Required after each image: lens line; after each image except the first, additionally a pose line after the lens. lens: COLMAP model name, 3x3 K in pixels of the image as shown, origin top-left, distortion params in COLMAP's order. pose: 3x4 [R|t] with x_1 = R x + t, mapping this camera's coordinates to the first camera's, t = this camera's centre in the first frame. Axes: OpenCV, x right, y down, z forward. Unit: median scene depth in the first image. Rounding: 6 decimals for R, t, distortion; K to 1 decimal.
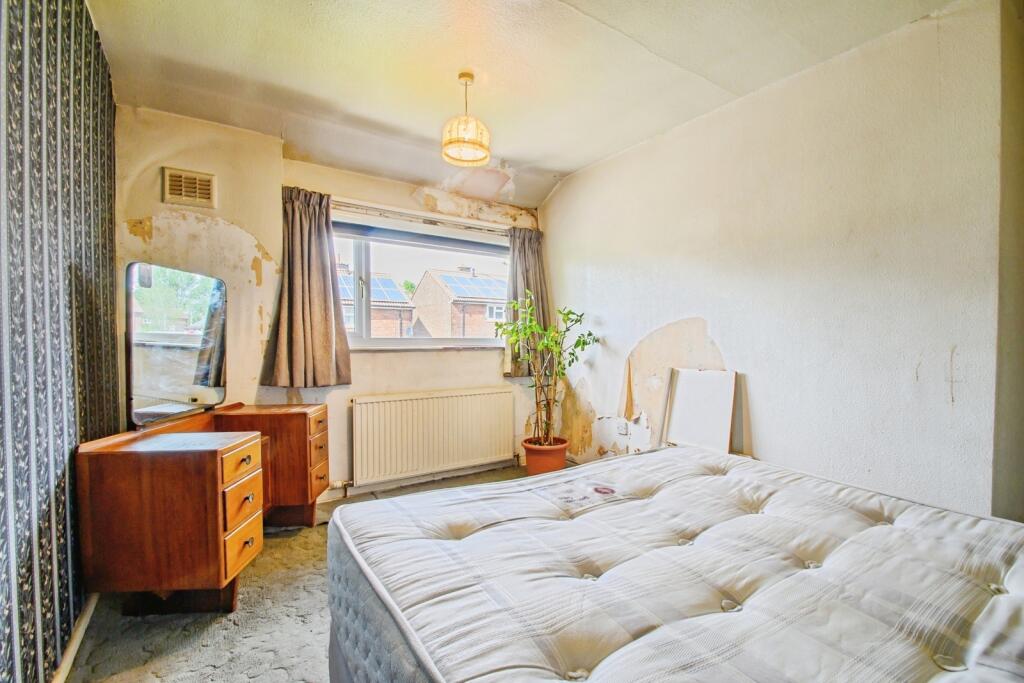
lens RADIAL K [[471.9, 0, 512.5], [0, 471.9, 345.6], [0, 0, 1]] dist [-0.000870, -0.000498]
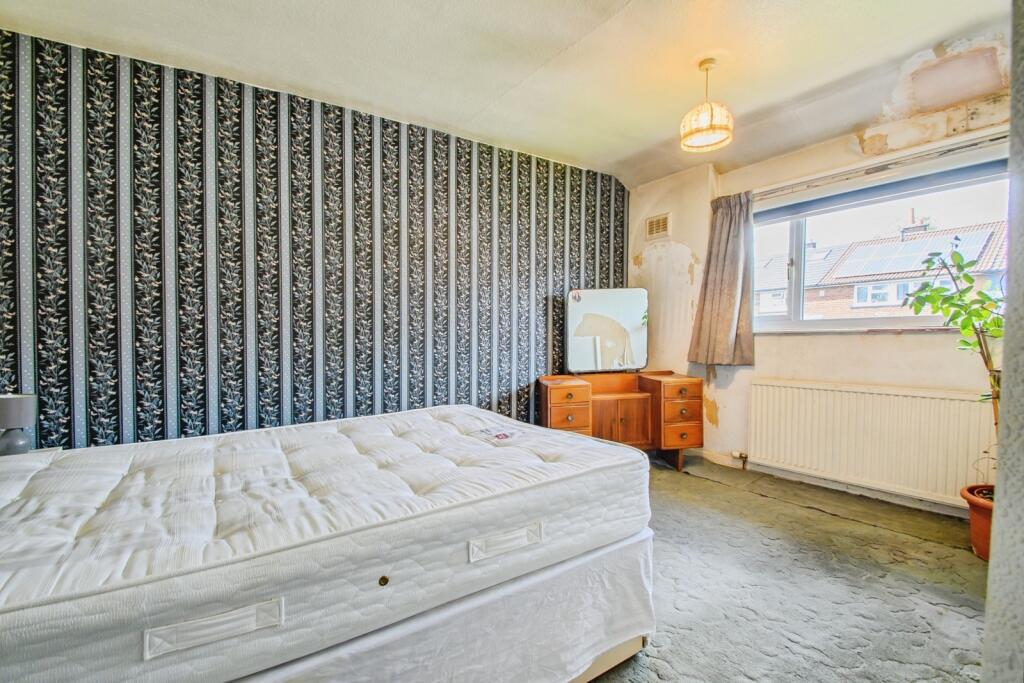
lens RADIAL K [[471.4, 0, 512.7], [0, 471.4, 327.7], [0, 0, 1]] dist [0.000460, -0.000563]
pose [[-0.014259, -0.011494, -0.999832, 0.775645], [0.014233, 0.999830, -0.011697, 0.001404], [0.999797, -0.014397, -0.014093, 0.510388]]
